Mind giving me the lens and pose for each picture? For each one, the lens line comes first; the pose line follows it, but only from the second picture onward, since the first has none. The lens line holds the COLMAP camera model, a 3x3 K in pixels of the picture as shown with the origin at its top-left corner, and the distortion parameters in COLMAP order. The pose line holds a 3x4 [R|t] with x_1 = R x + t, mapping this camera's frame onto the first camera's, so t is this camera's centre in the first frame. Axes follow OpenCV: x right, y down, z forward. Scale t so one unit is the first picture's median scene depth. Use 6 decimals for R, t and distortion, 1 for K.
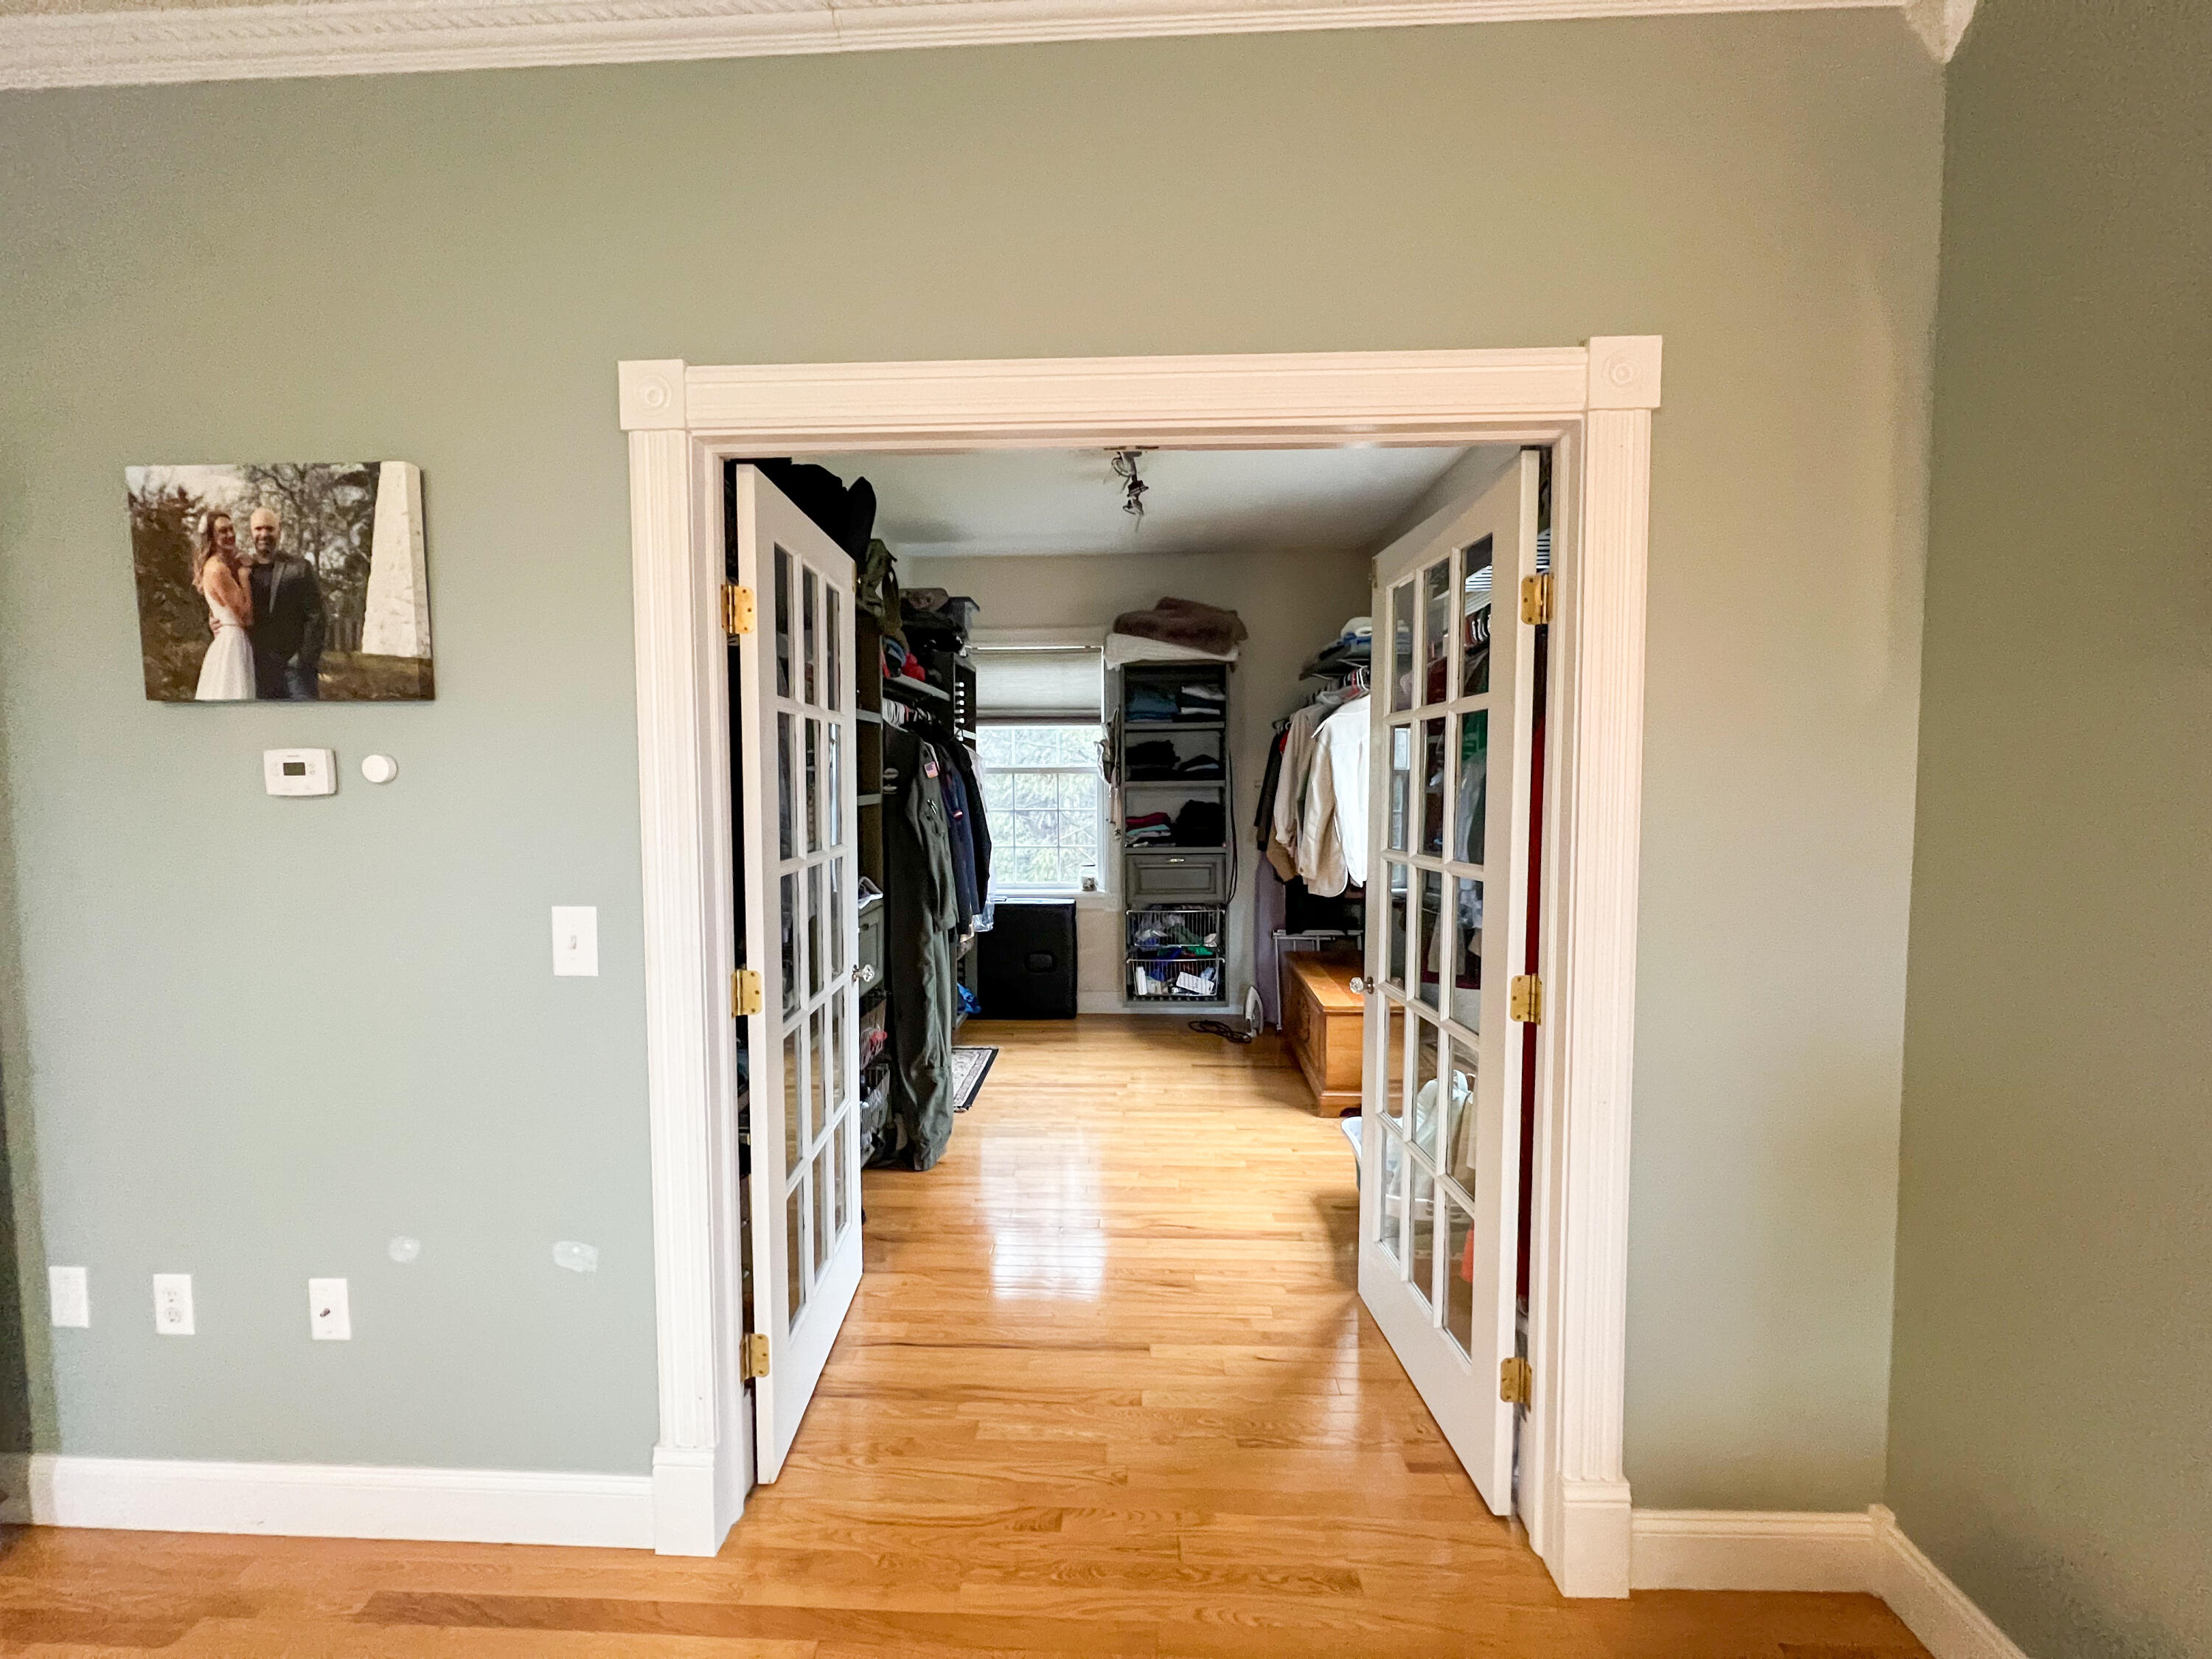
lens RADIAL K [[882.5, 0, 1101.4], [0, 882.5, 829.6], [0, 0, 1]] dist [-0.002300, 0.000318]
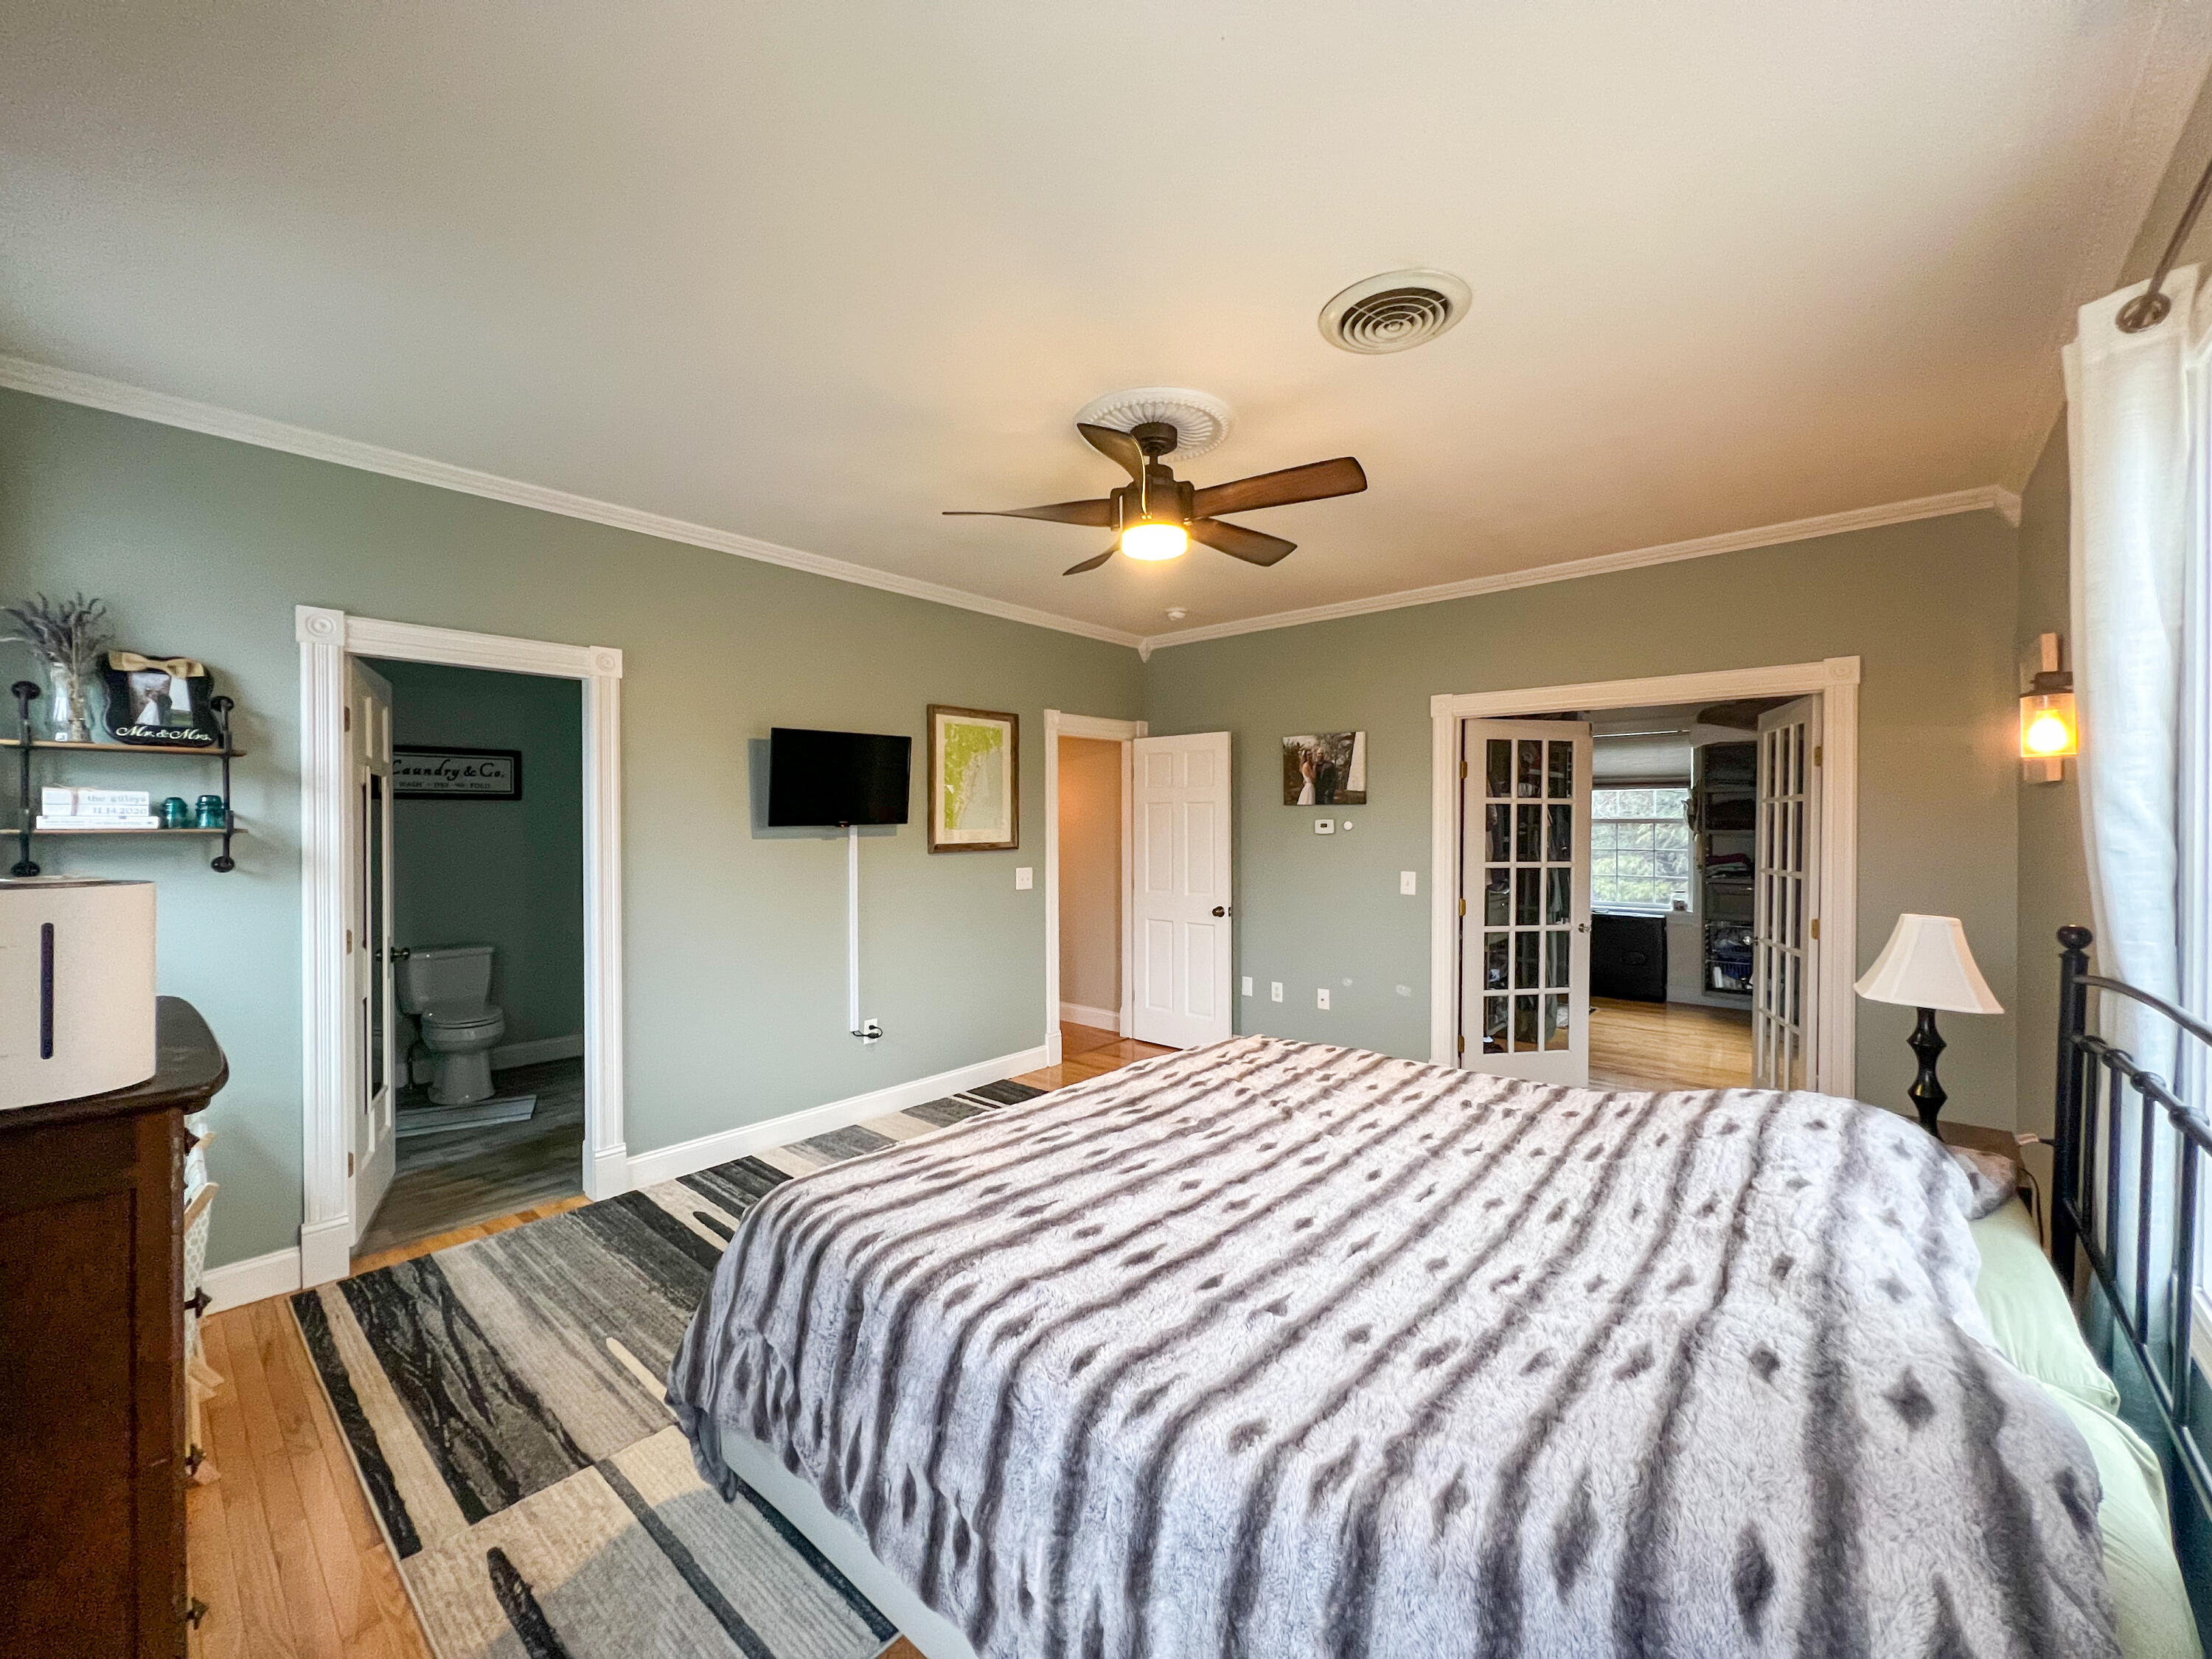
lens RADIAL K [[882.5, 0, 1107.4], [0, 882.5, 830.7], [0, 0, 1]] dist [-0.002300, 0.000318]
pose [[0.780011, 0.012292, -0.625645, 0.493284], [-0.040185, 0.998727, -0.030478, 0.080486], [0.624475, 0.048915, 0.779512, -2.026394]]
